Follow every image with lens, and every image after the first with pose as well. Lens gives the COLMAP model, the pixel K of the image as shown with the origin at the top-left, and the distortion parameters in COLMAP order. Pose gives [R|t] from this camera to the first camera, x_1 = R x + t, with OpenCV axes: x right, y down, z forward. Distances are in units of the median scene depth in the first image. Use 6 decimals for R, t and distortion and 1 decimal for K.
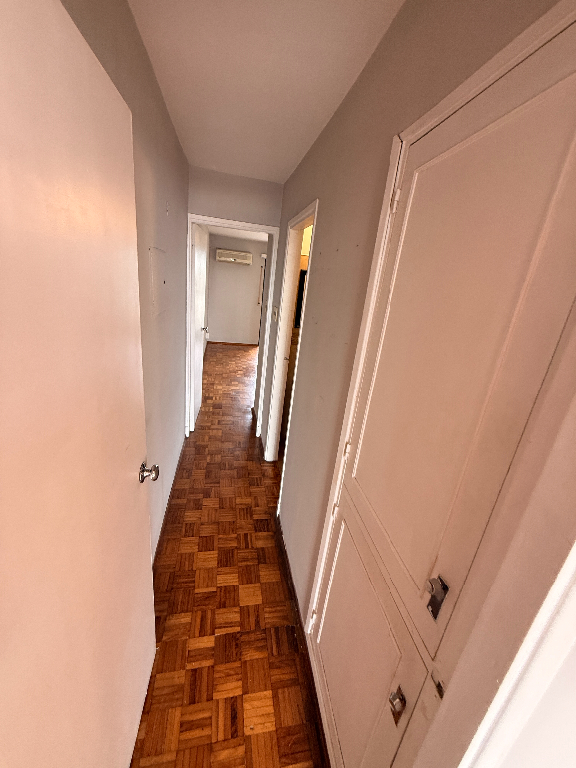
lens RADIAL K [[304.6, 0, 288.2], [0, 304.6, 382.3], [0, 0, 1]] dist [-0.009632, 0.000640]
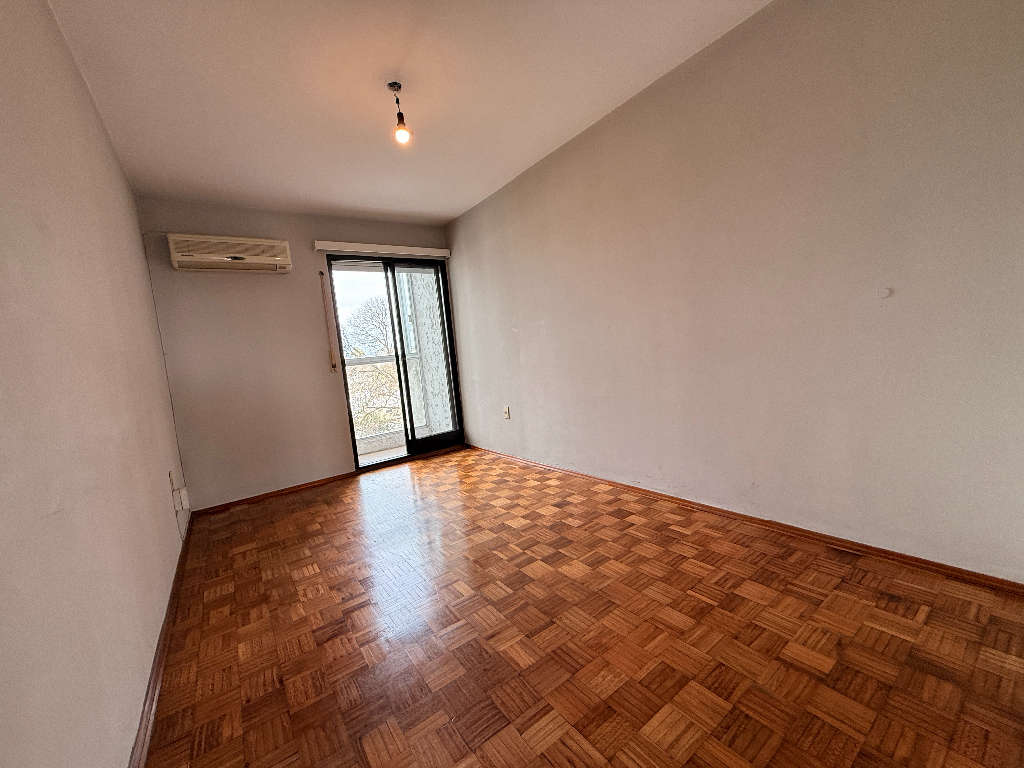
lens RADIAL K [[406.2, 0, 508.7], [0, 406.2, 385.9], [0, 0, 1]] dist [-0.009632, 0.000640]
pose [[0.893986, -0.233982, 0.382155, -0.121755], [0.314818, 0.934863, -0.164074, -0.100624], [-0.318872, 0.266990, 0.909416, 0.577744]]
